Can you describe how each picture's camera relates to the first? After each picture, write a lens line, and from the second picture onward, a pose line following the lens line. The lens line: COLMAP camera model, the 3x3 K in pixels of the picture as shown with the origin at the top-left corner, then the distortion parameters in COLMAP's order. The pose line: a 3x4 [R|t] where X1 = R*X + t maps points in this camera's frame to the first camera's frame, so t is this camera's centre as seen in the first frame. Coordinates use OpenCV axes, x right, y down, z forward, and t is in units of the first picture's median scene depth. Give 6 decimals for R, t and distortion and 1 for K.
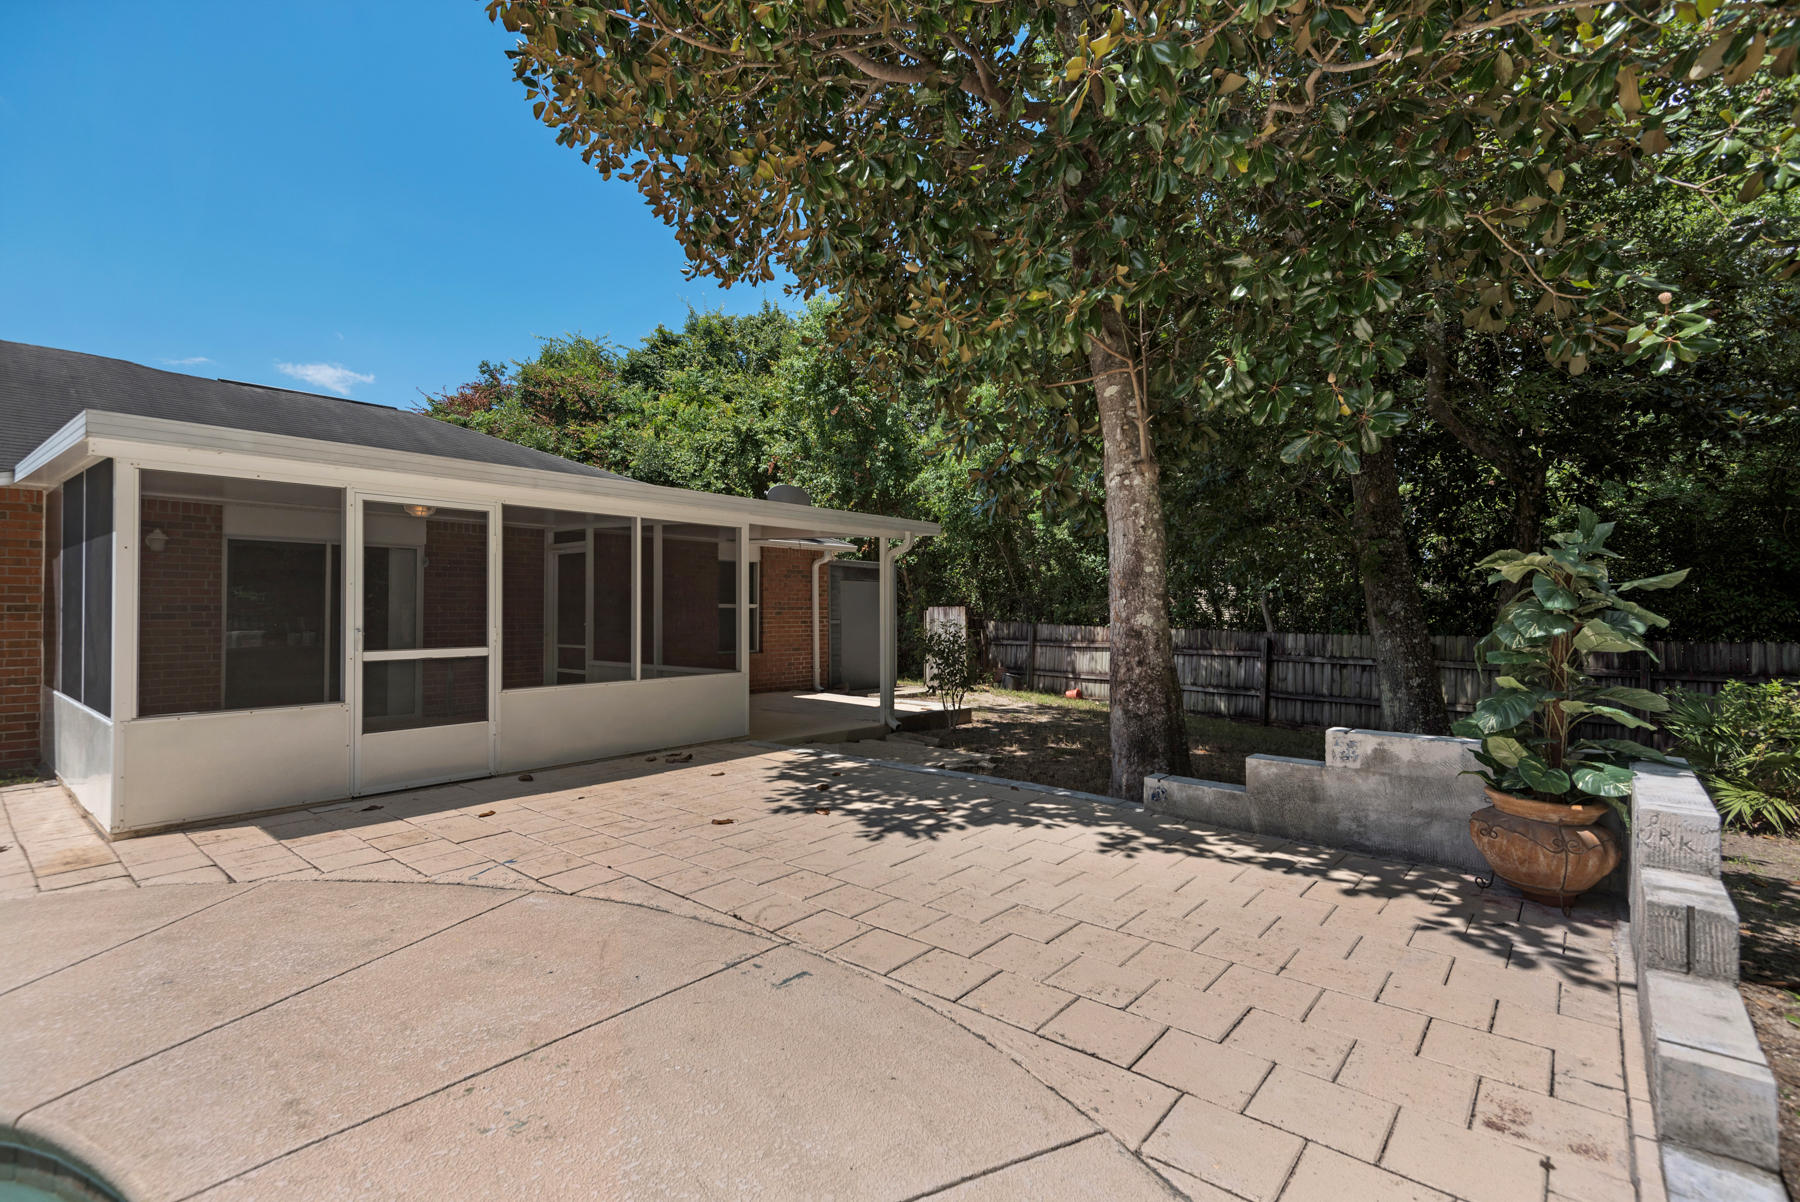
lens RADIAL K [[810.0, 0, 900.0], [0, 810.0, 601.0], [0, 0, 1]] dist [0.048596, -0.020799]
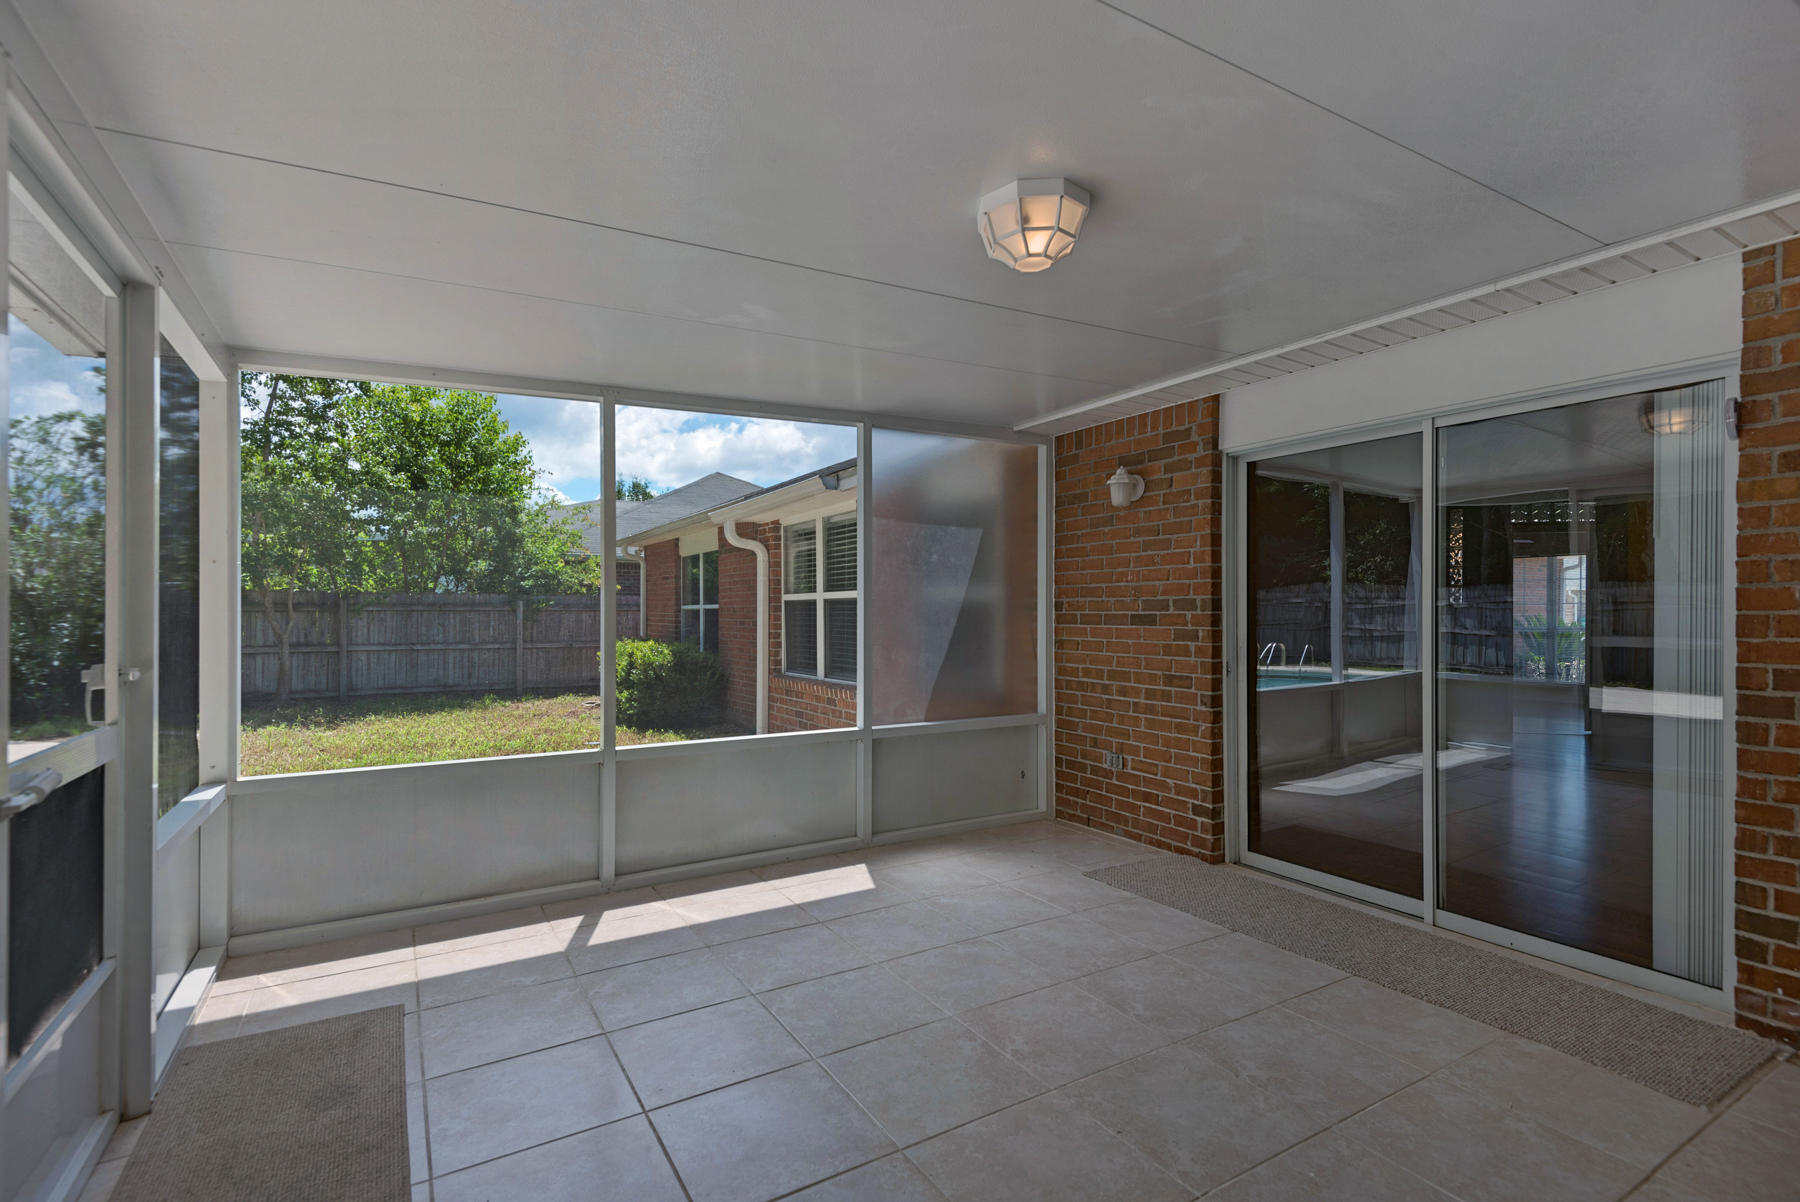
lens RADIAL K [[846.8, 0, 900.0], [0, 846.8, 601.0], [0, 0, 1]] dist [0.000443, 0.000023]
pose [[-0.316650, -0.006614, -0.948519, -0.355751], [0.014231, 0.999830, -0.011723, 0.011628], [0.948436, -0.017210, -0.316502, 1.244687]]
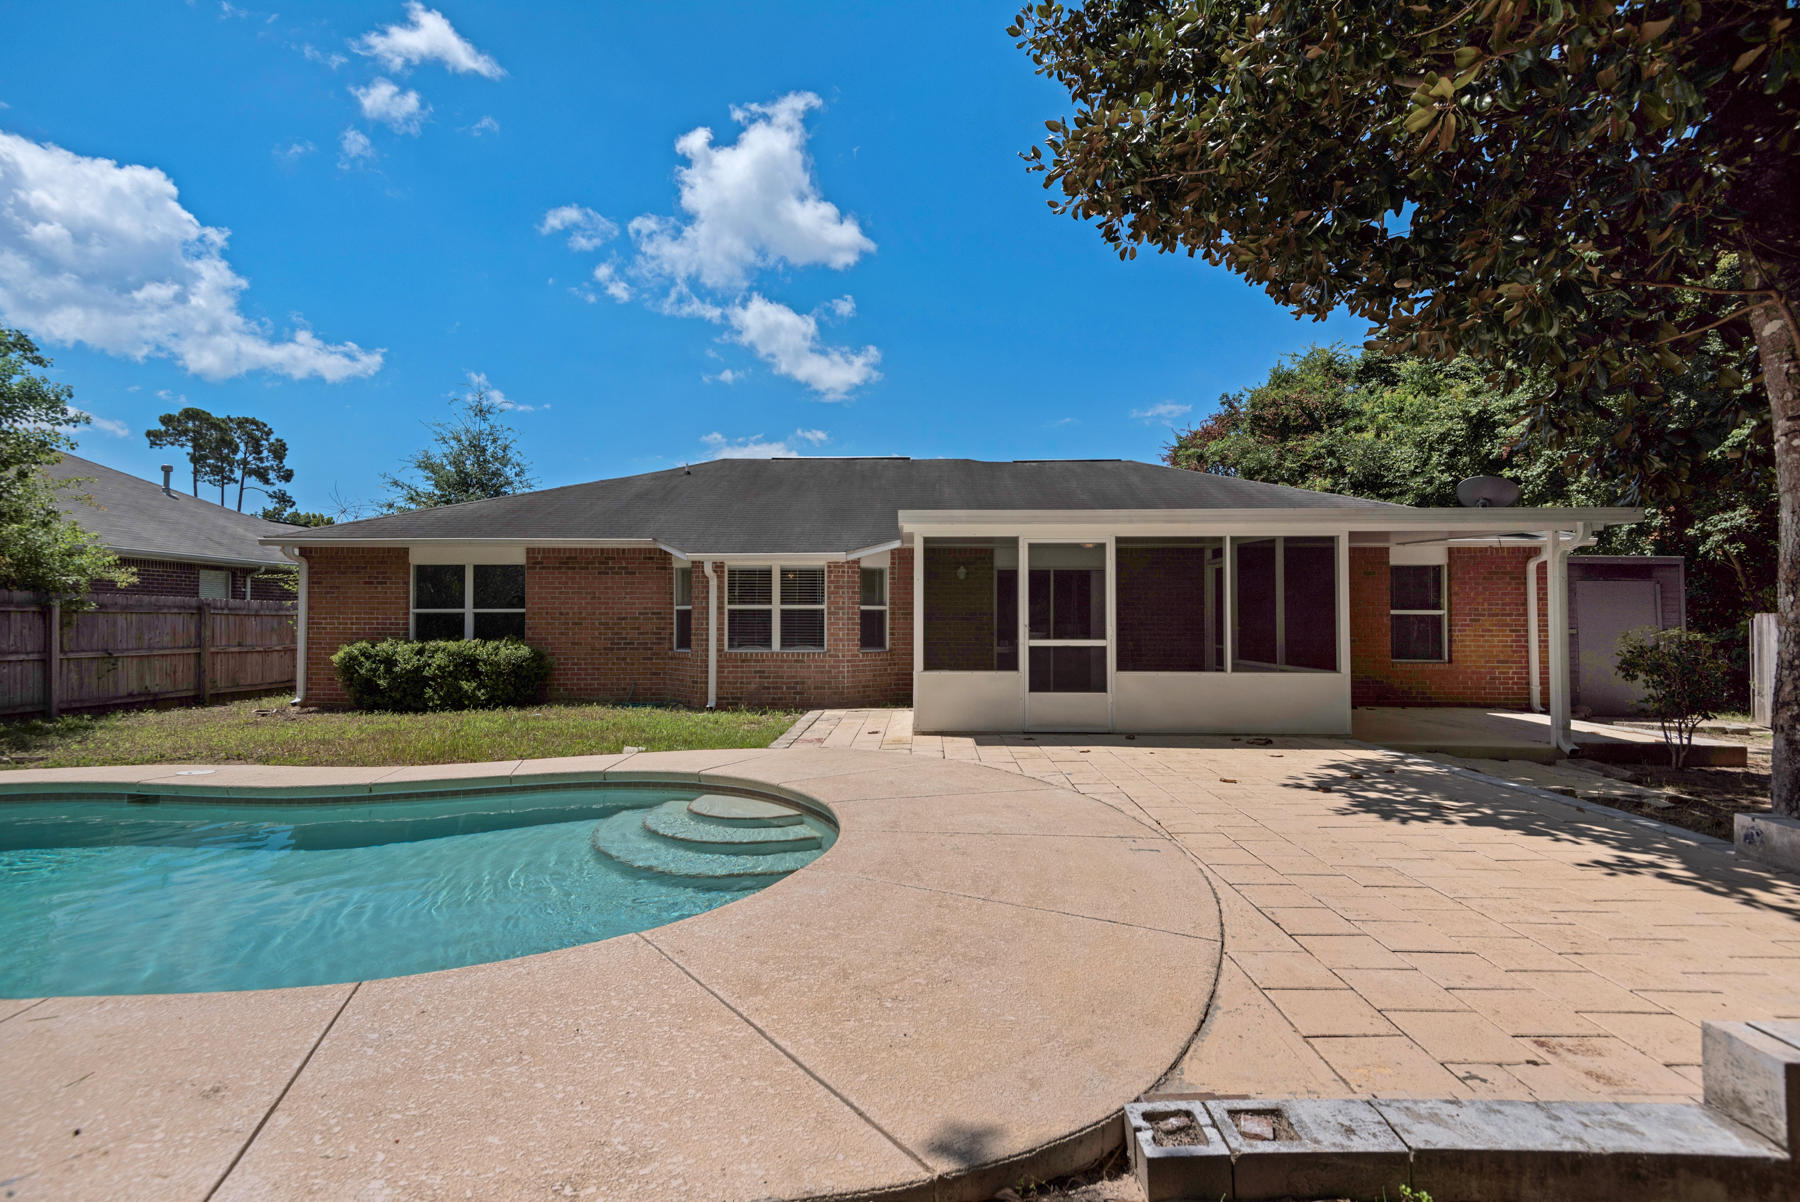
lens RADIAL K [[820.8, 0, 893.5], [0, 820.8, 596.8], [0, 0, 1]] dist [0.002627, 0.000234]
pose [[0.617997, -0.020320, -0.785917, 0.362105], [0.006090, 0.999760, -0.021060, 0.009992], [0.786157, 0.008229, 0.617973, -0.143266]]
